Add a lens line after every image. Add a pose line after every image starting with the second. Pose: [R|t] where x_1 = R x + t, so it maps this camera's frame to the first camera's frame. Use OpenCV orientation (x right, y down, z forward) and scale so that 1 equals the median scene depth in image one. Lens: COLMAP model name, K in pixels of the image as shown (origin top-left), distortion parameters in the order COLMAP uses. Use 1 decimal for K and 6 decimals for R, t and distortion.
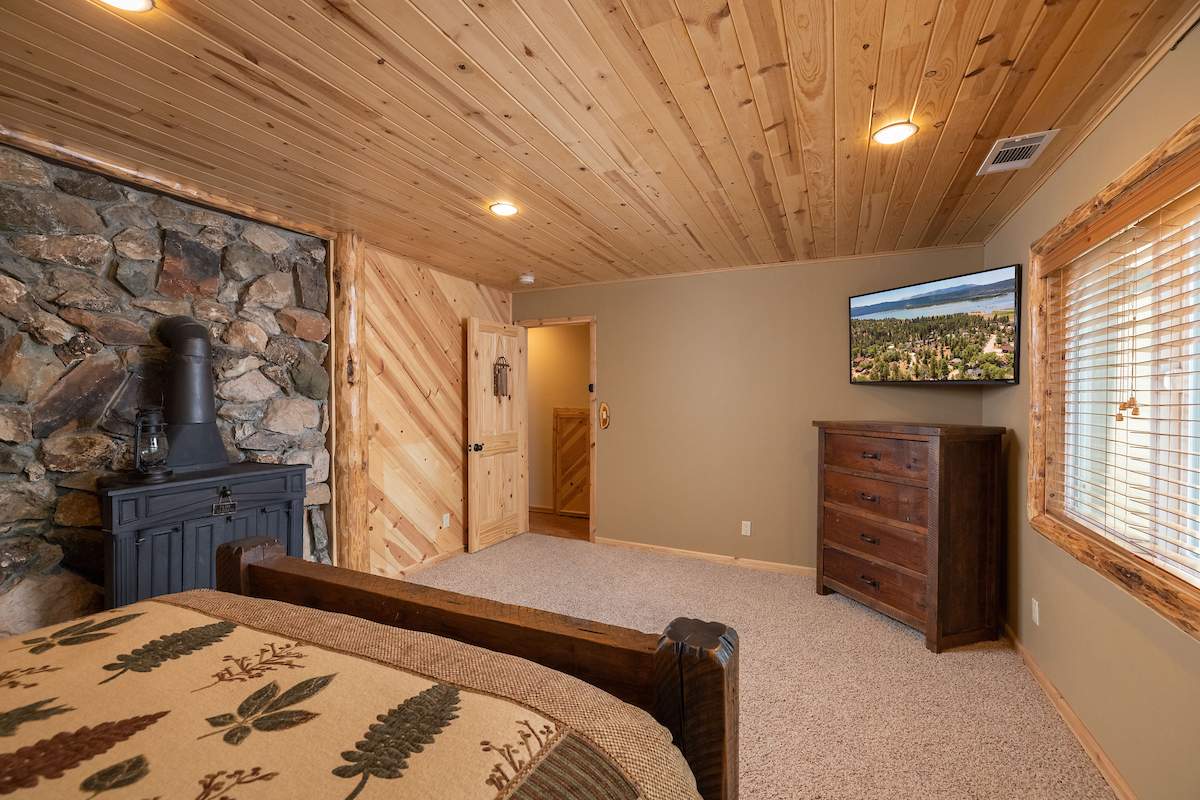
lens RADIAL K [[519.8, 0, 599.0], [0, 519.8, 399.1], [0, 0, 1]] dist [0.000817, 0.000180]
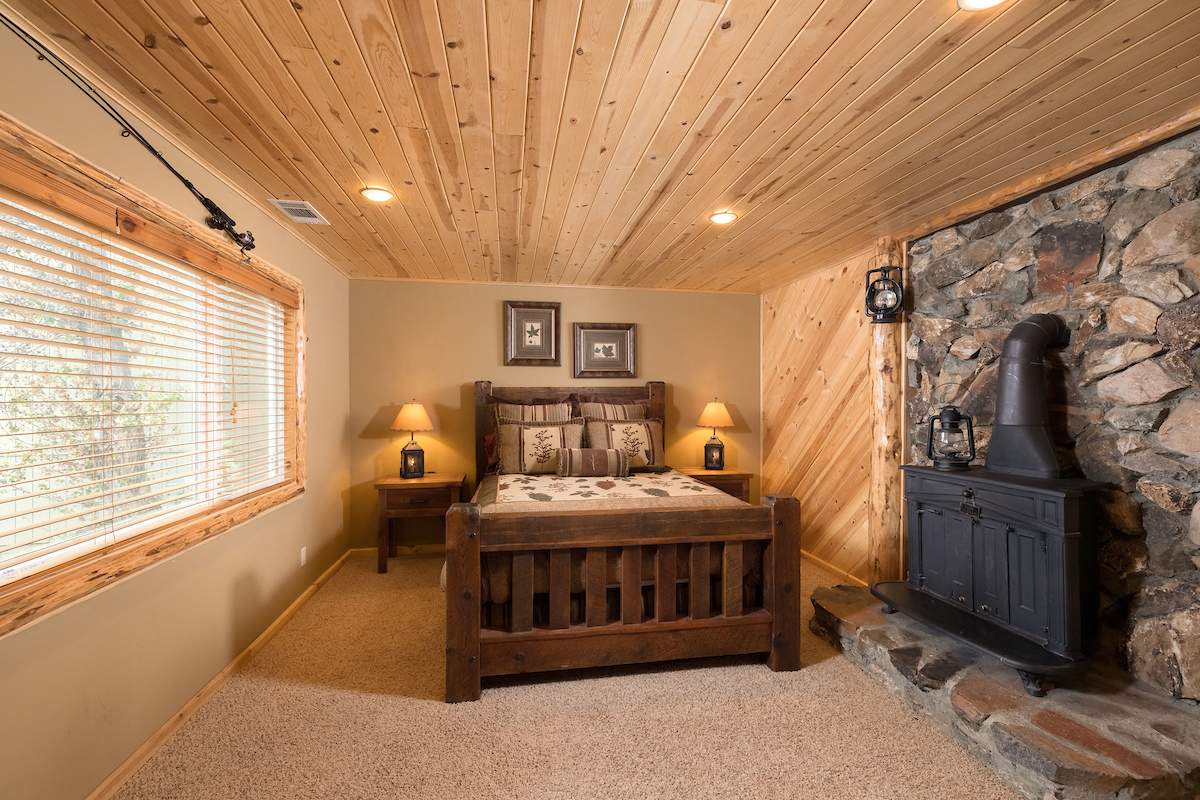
lens RADIAL K [[519.8, 0, 597.2], [0, 519.8, 394.3], [0, 0, 1]] dist [0.000817, 0.000180]
pose [[-0.825010, -0.006243, -0.565084, 0.388055], [-0.002751, 0.999971, -0.007032, -0.002310], [0.565112, -0.004247, -0.825003, 1.254252]]
